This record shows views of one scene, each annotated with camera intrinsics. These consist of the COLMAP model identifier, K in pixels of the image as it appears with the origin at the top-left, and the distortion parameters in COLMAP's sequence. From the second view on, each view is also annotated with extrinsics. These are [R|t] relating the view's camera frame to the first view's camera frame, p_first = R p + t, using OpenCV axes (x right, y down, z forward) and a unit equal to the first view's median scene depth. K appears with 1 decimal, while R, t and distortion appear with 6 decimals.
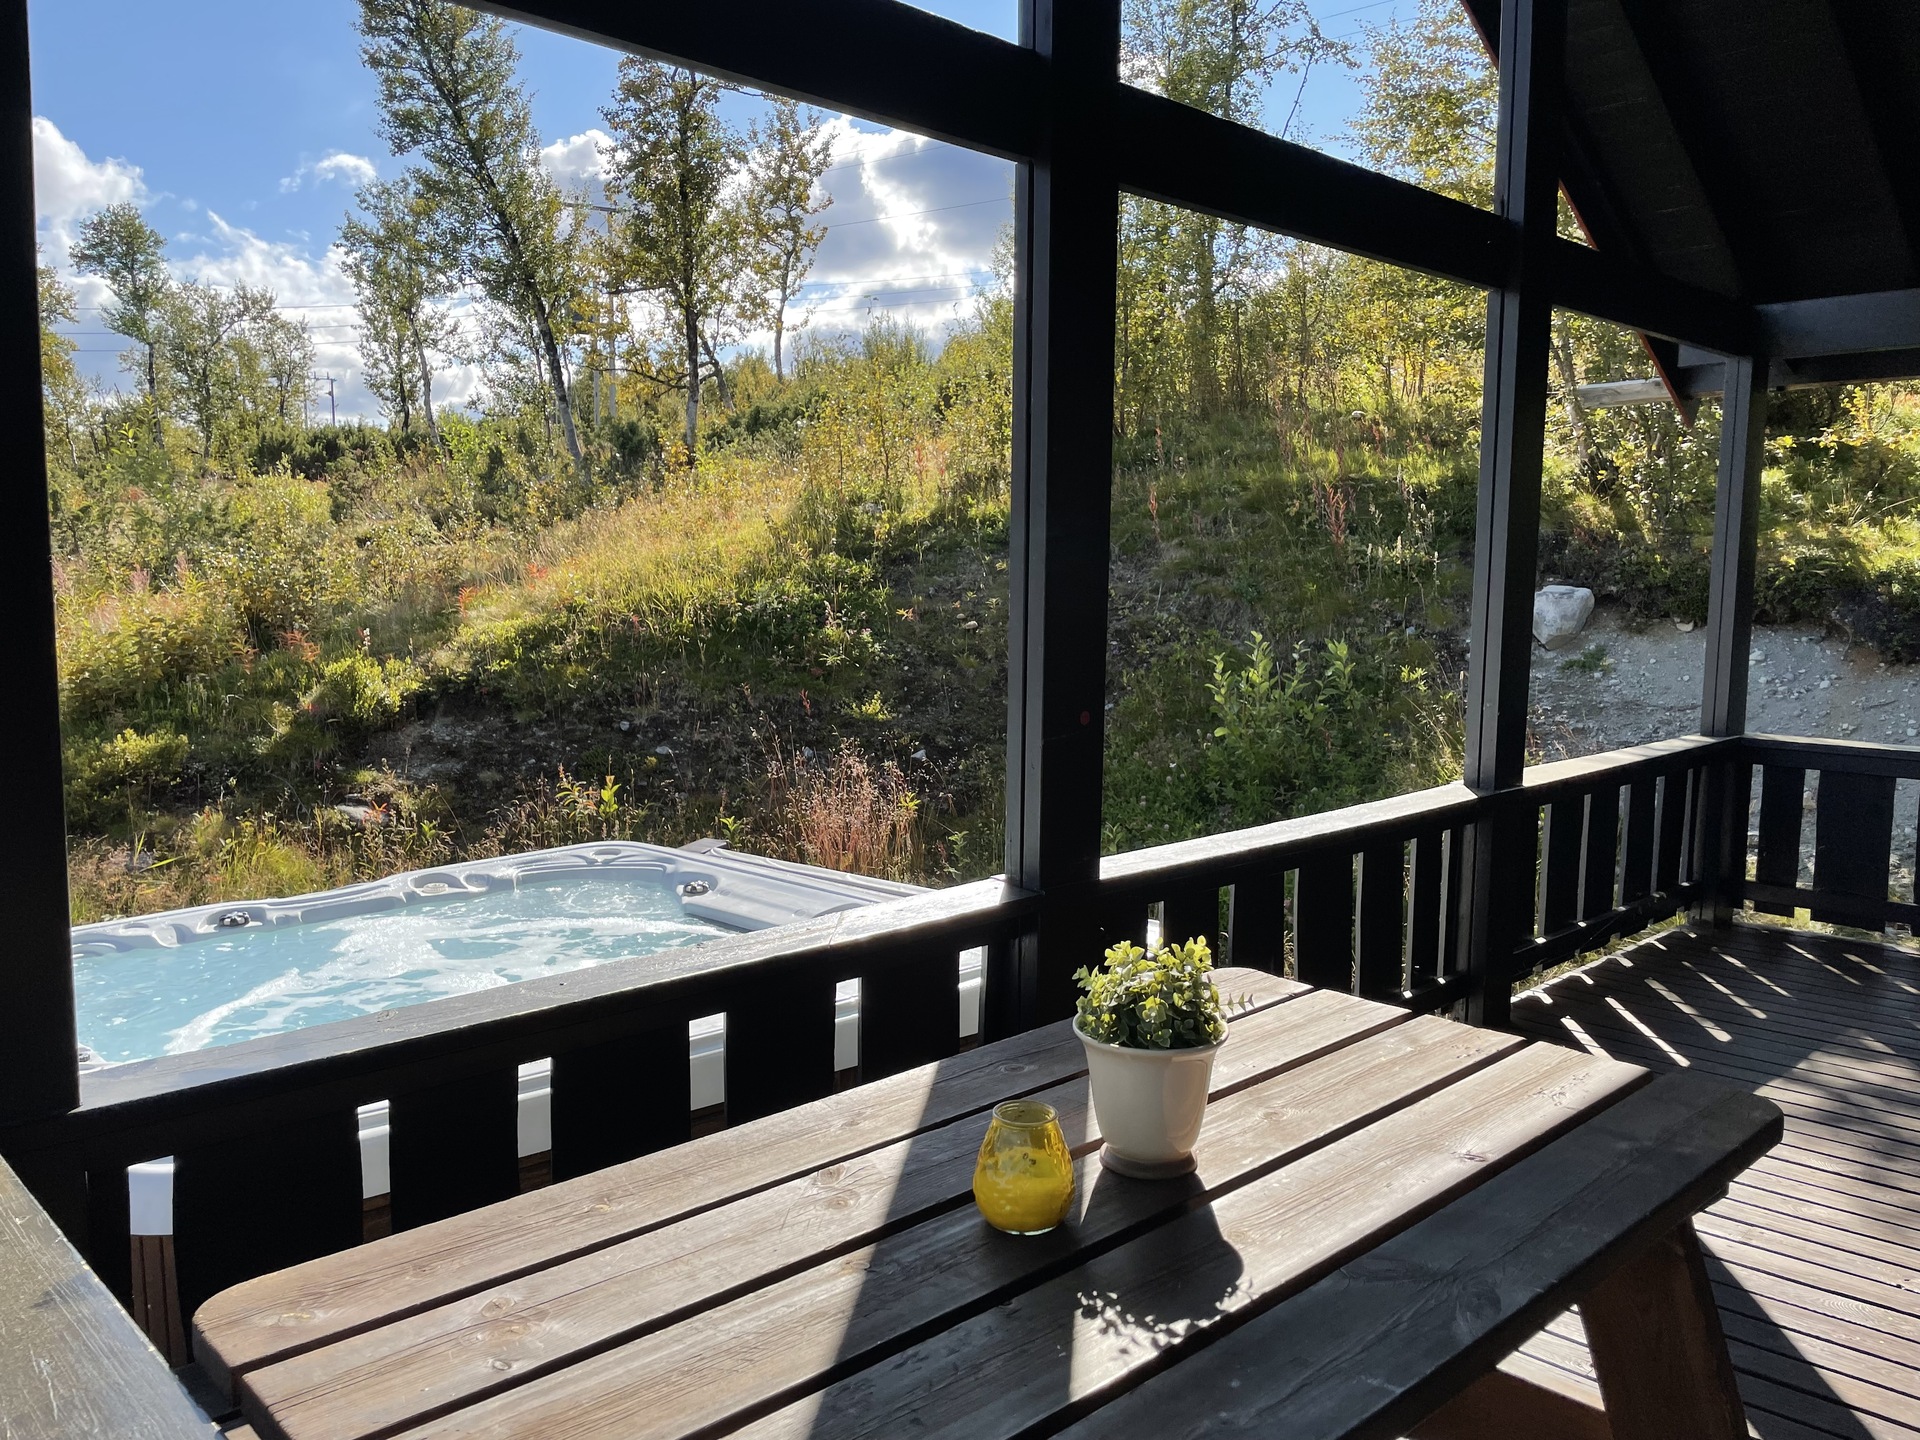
lens RADIAL K [[1486.4, 0, 965.2], [0, 1486.4, 709.4], [0, 0, 1]] dist [0.096503, -0.141164]
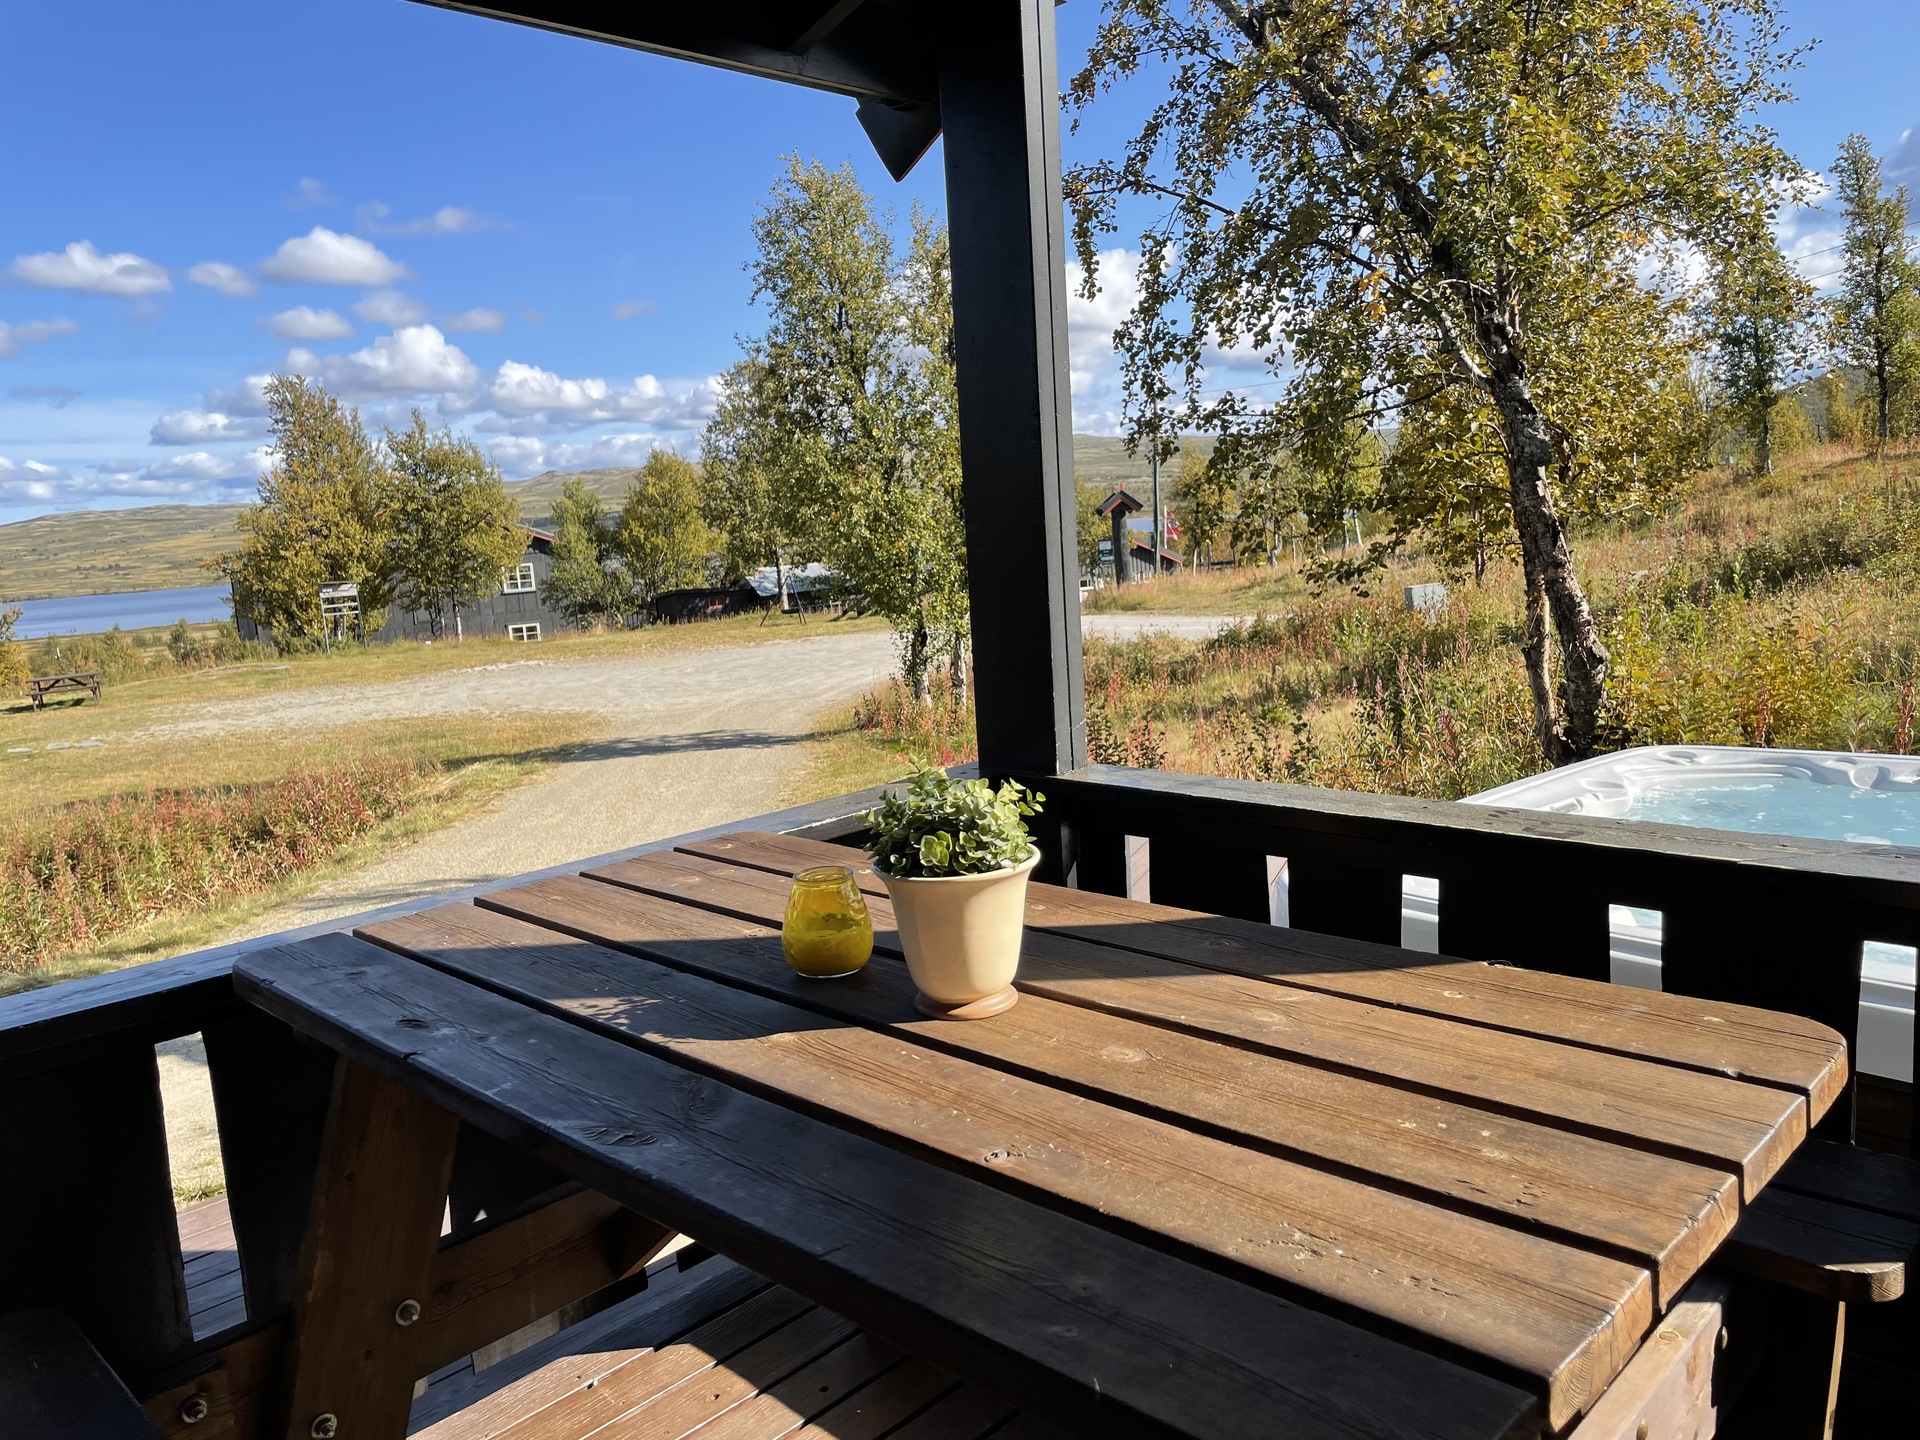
lens RADIAL K [[1486.4, 0, 965.2], [0, 1486.4, 709.4], [0, 0, 1]] dist [0.096503, -0.141164]
pose [[0.025691, 0.135201, -0.990485, 1.102980], [-0.038969, 0.990194, 0.134150, -0.006483], [0.998910, 0.035152, 0.030708, 1.041762]]
